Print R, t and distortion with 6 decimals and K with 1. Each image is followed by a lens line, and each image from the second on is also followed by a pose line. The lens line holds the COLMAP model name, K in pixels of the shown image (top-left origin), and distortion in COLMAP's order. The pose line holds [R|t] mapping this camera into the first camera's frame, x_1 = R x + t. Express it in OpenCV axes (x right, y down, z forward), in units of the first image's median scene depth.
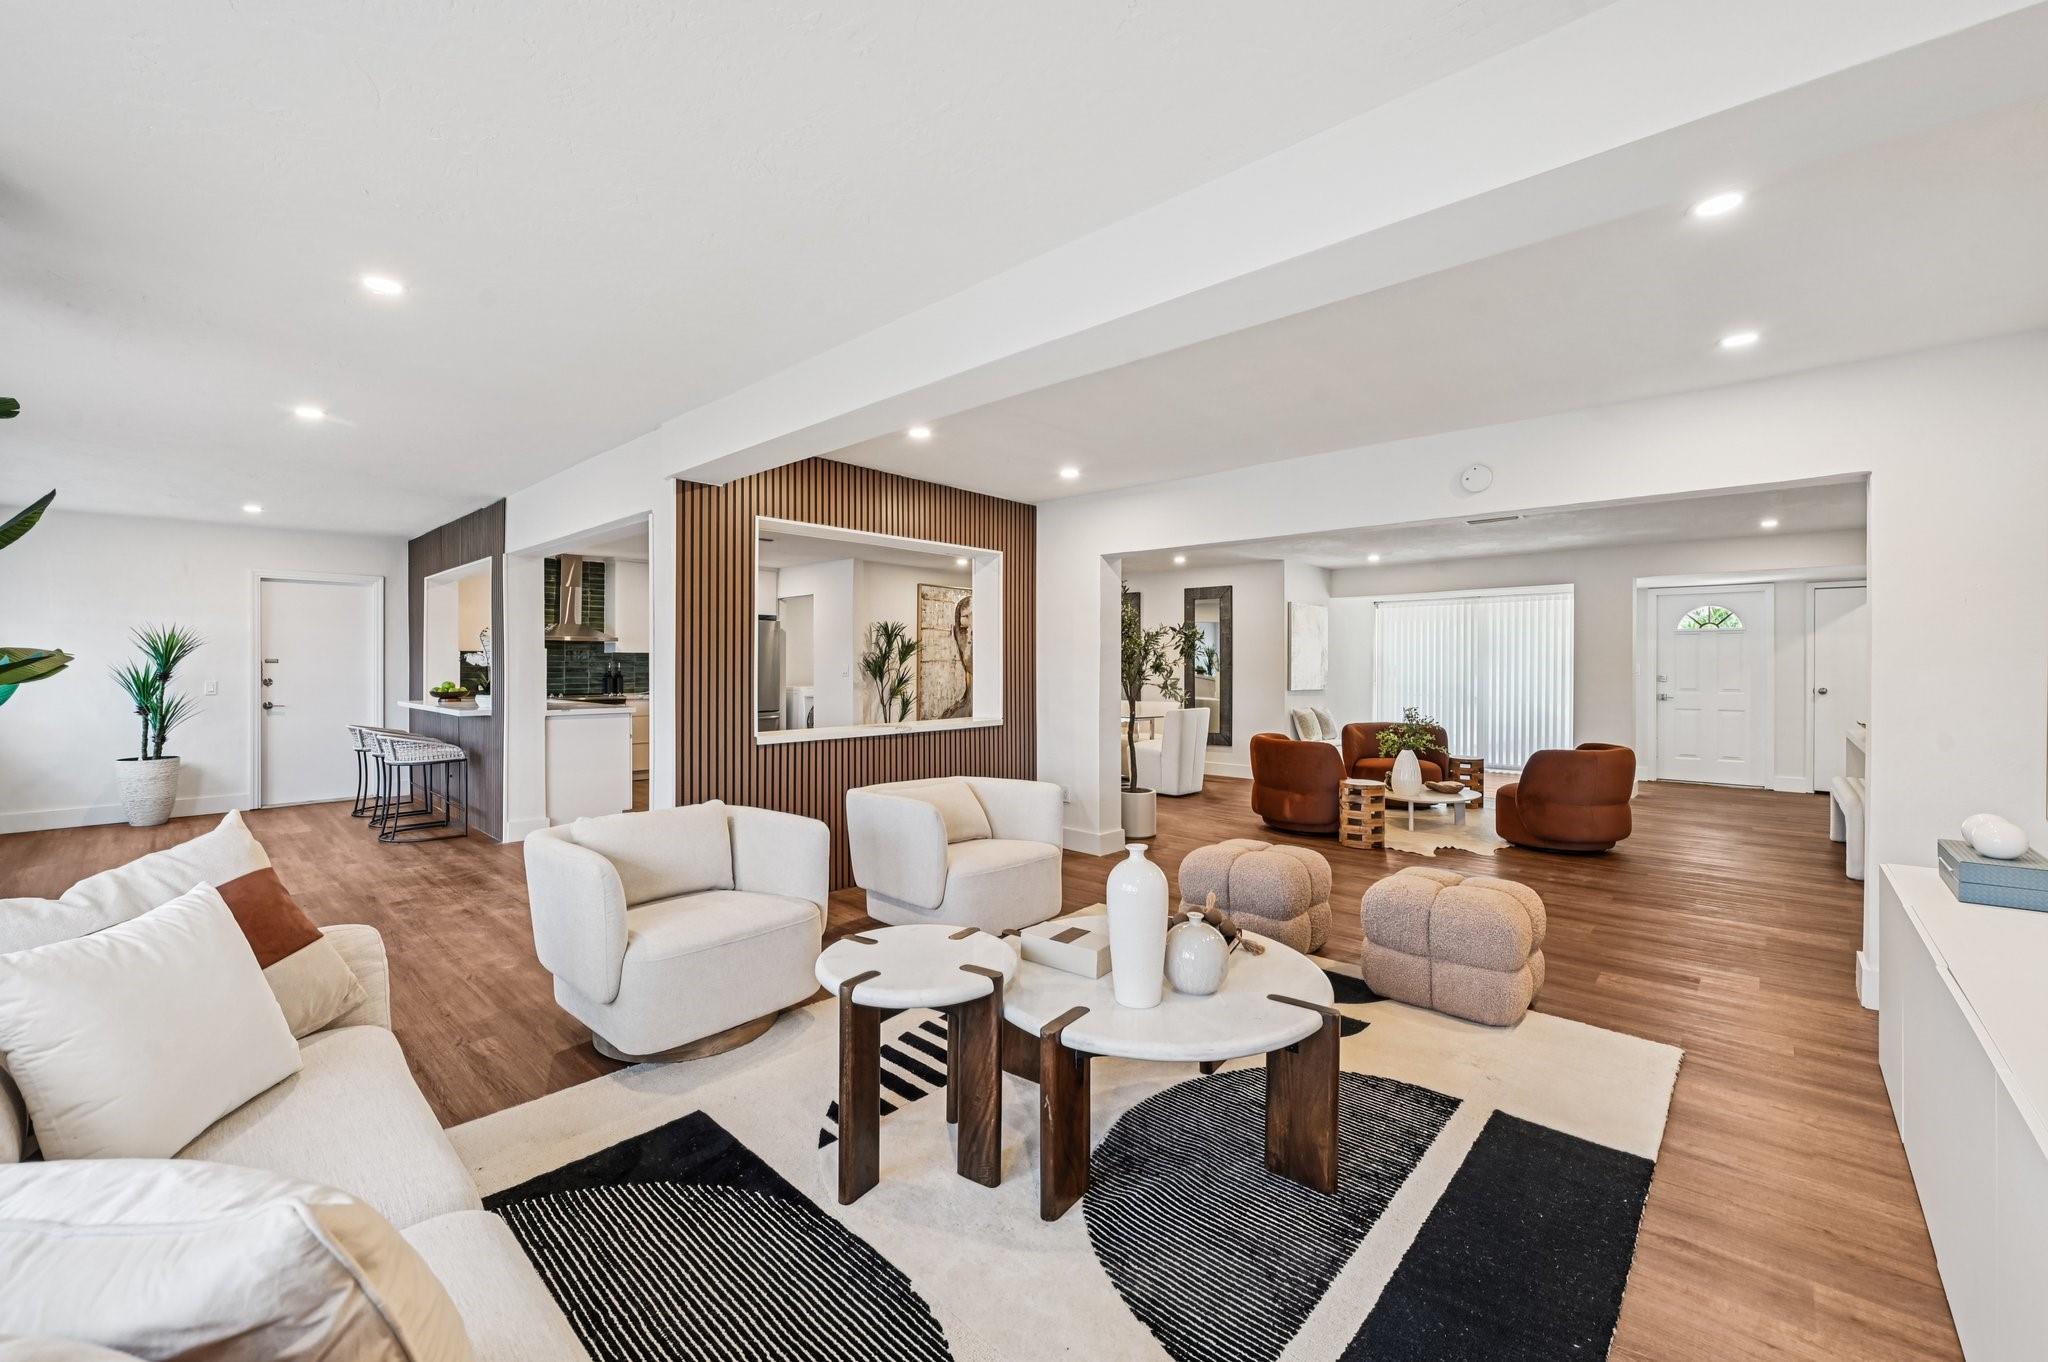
lens RADIAL K [[819.4, 0, 1028.3], [0, 819.4, 666.8], [0, 0, 1]] dist [0.009496, -0.004679]
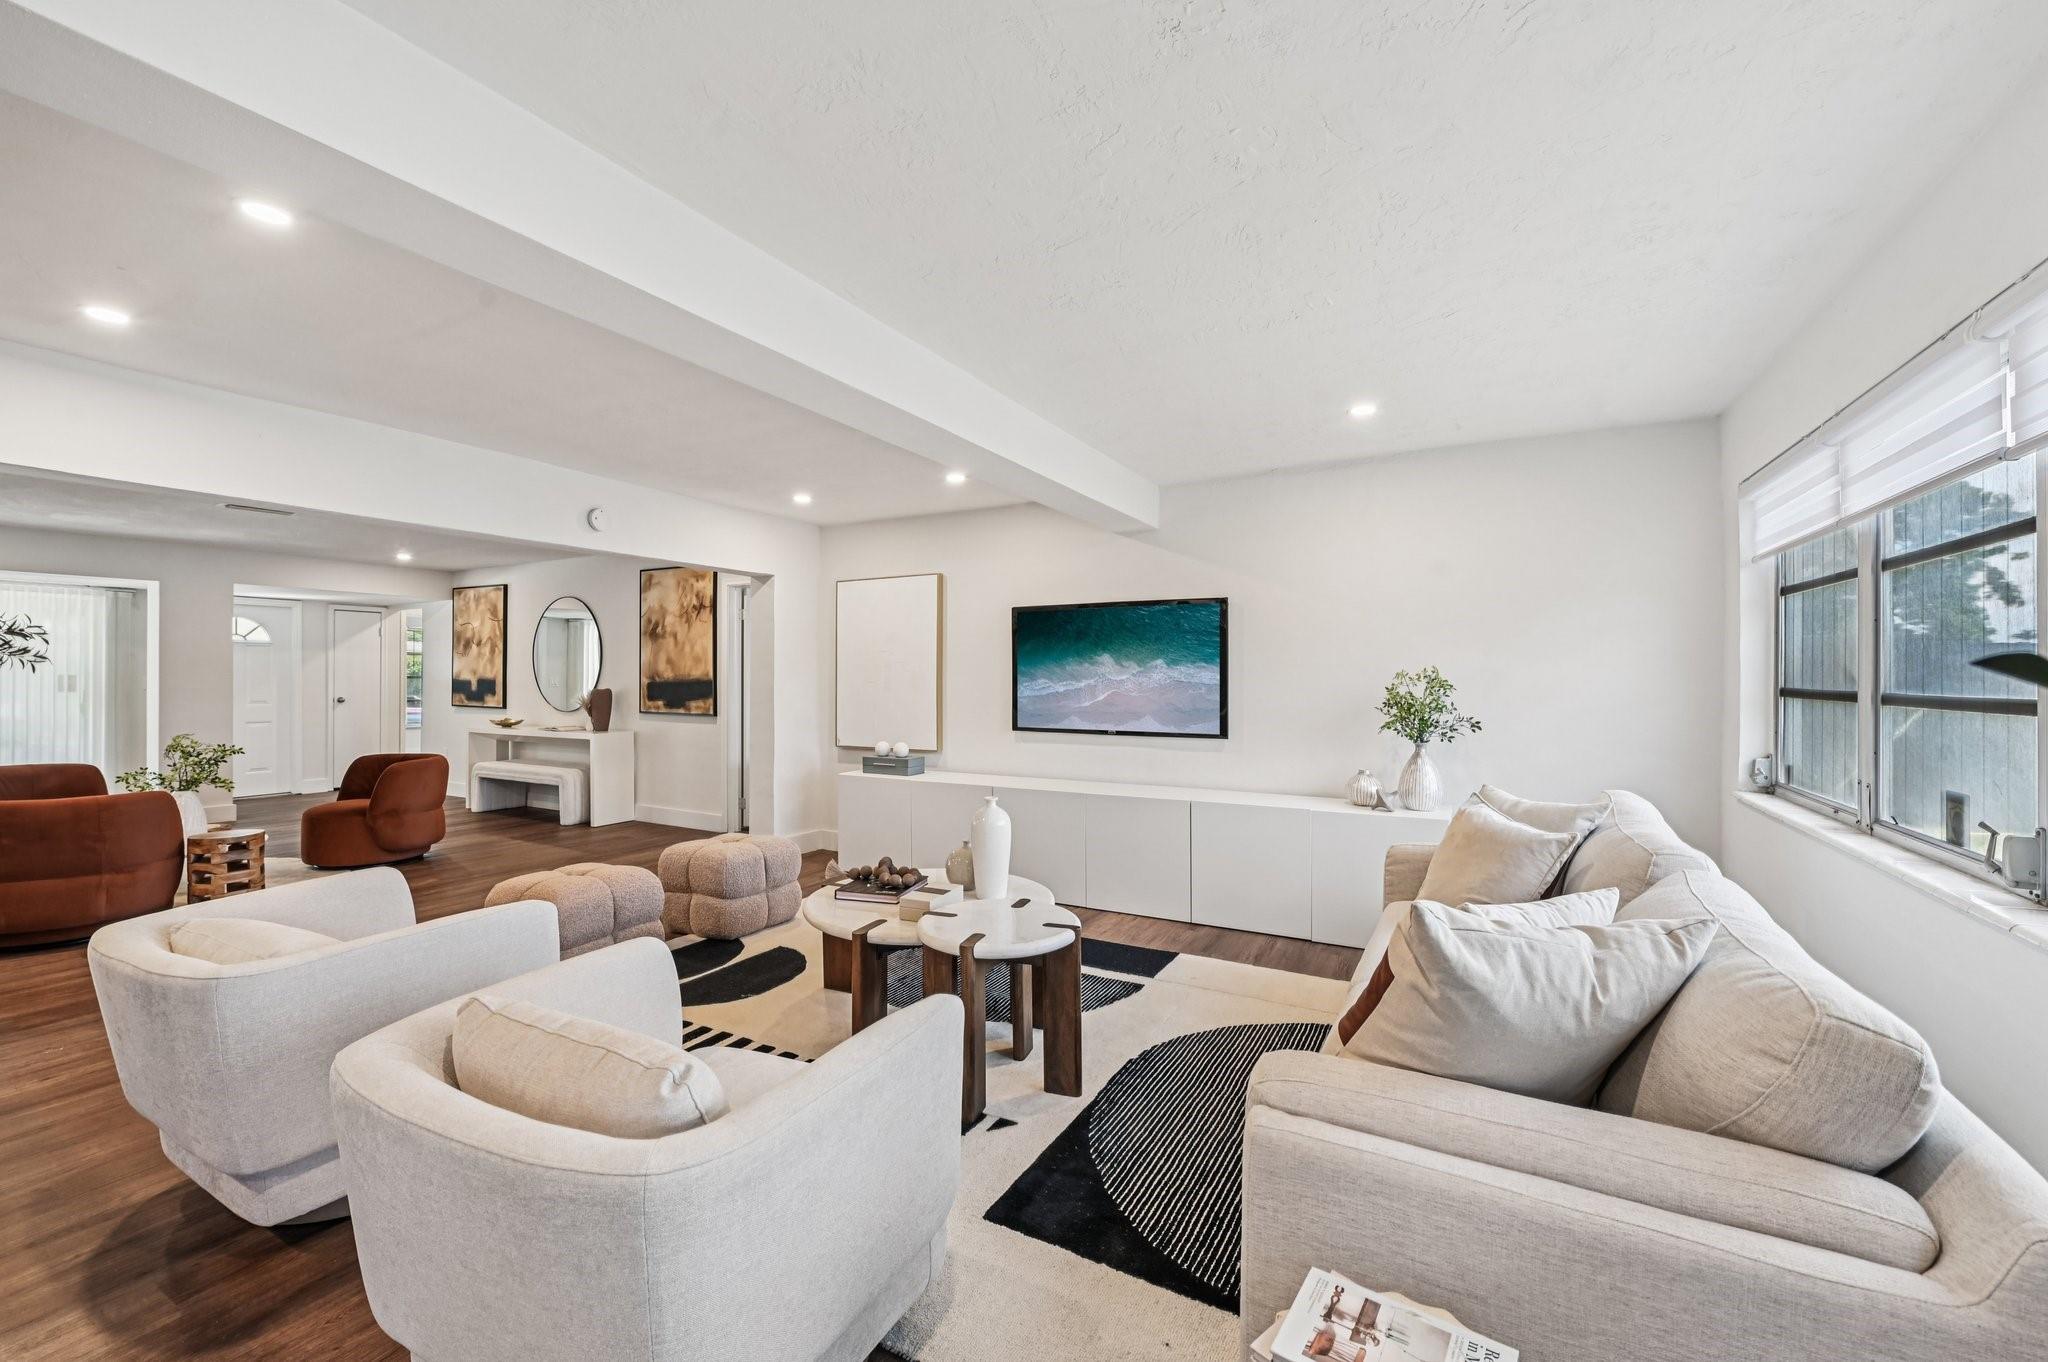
lens RADIAL K [[825.4, 0, 1003.7], [0, 825.4, 673.6], [0, 0, 1]] dist [0.001184, 0.000088]
pose [[-0.214097, -0.000193, 0.976812, -0.321754], [0.005741, 0.999982, 0.001456, -0.002593], [-0.976796, 0.005920, -0.214092, 0.305025]]
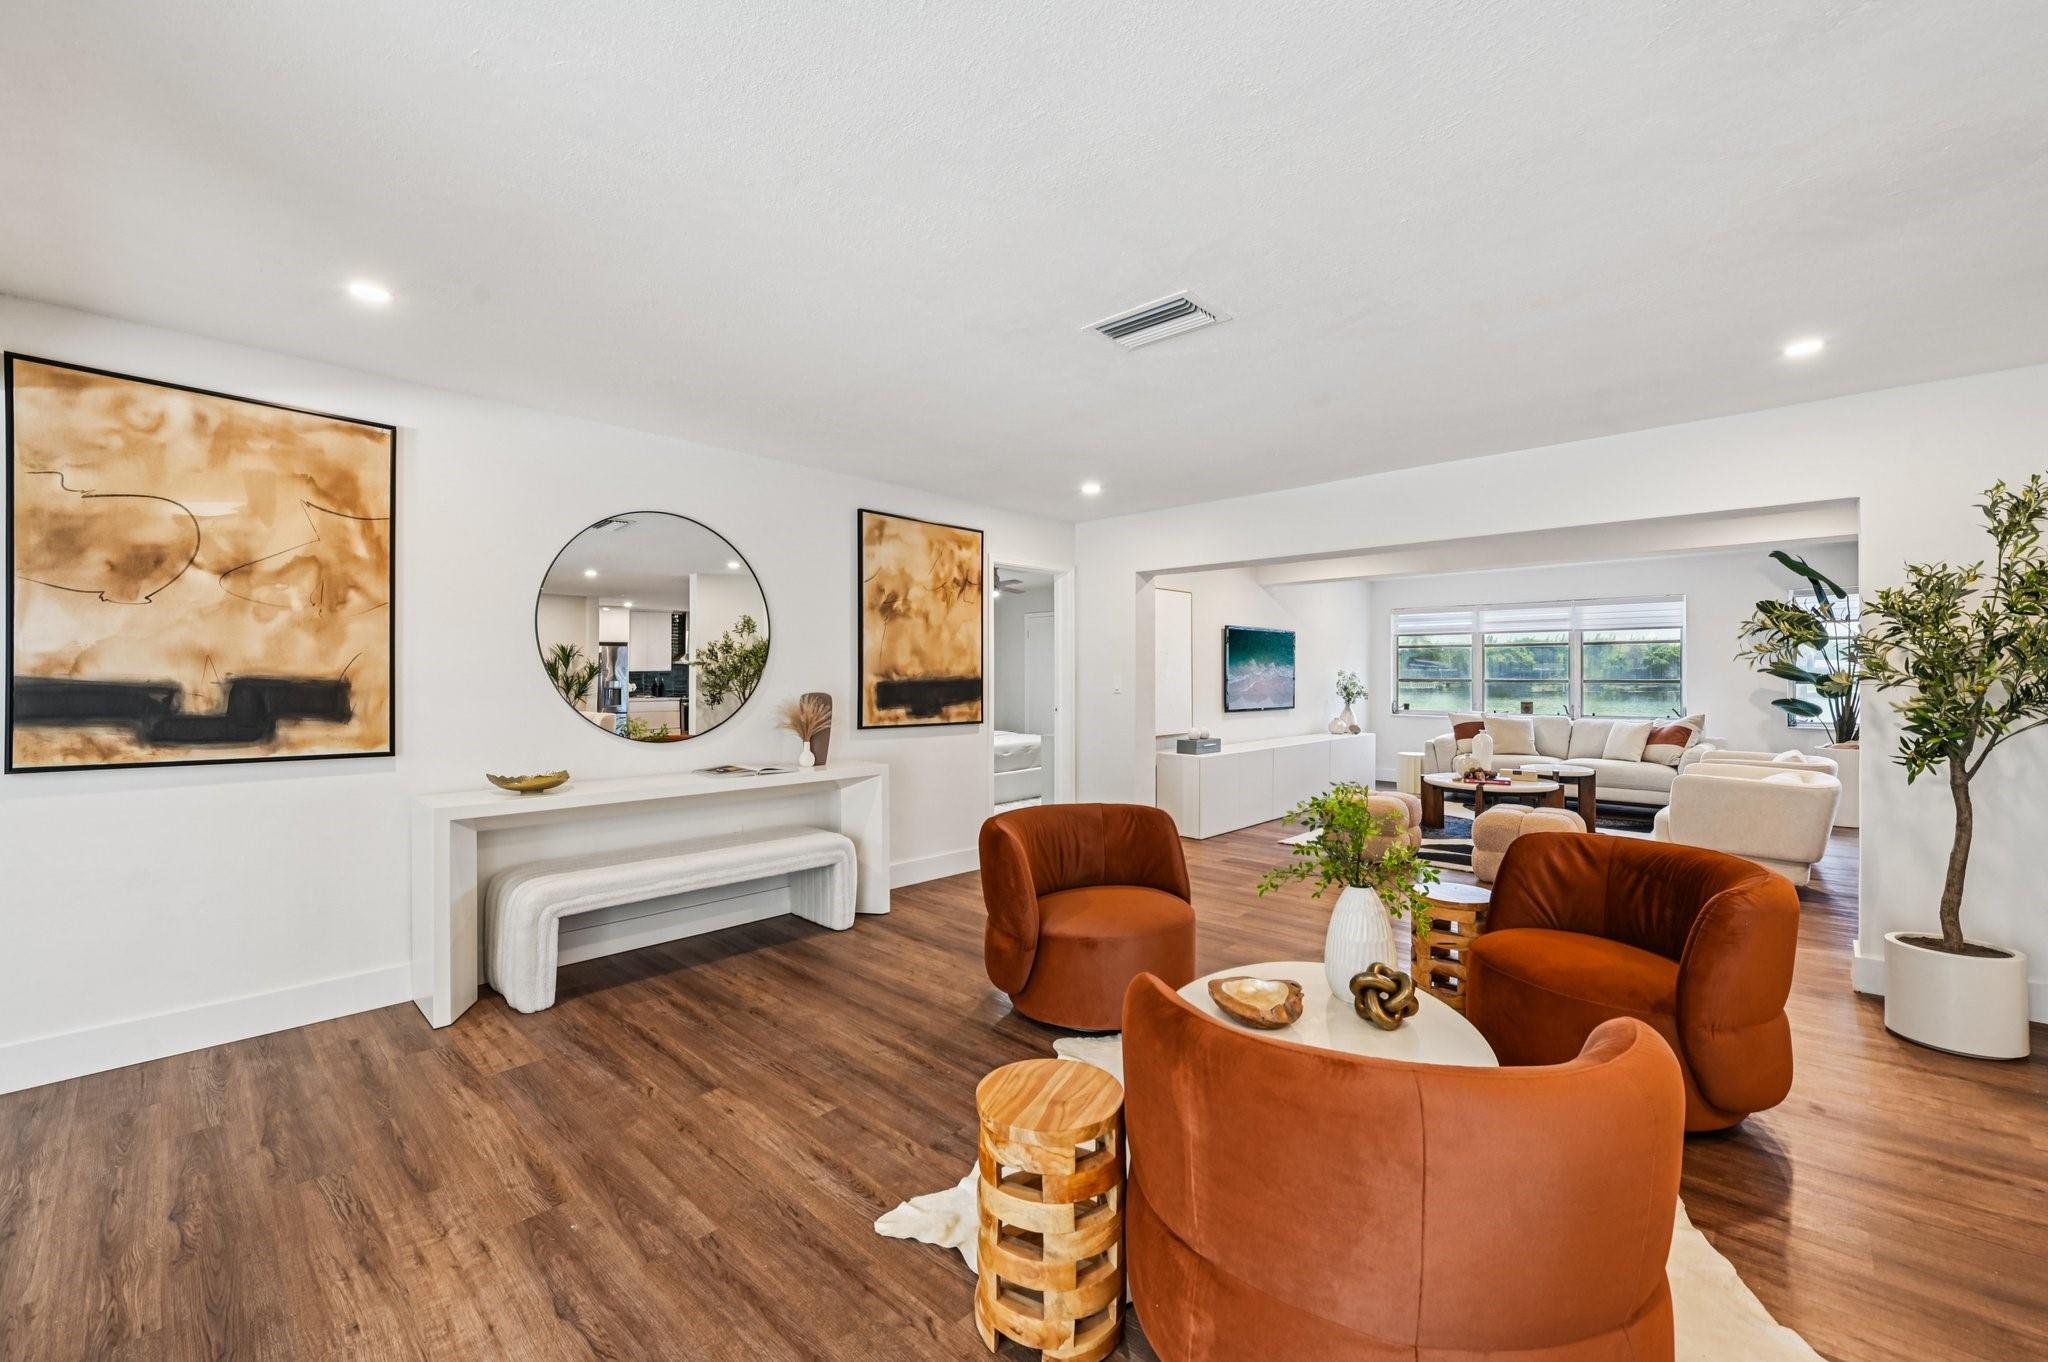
lens RADIAL K [[819.8, 0, 1016.9], [0, 819.8, 679.4], [0, 0, 1]] dist [-0.008546, 0.000342]
pose [[-0.999845, -0.002498, 0.017428, 0.438708], [-0.002353, 0.999962, 0.008347, -0.000915], [-0.017448, 0.008305, -0.999813, 1.000378]]
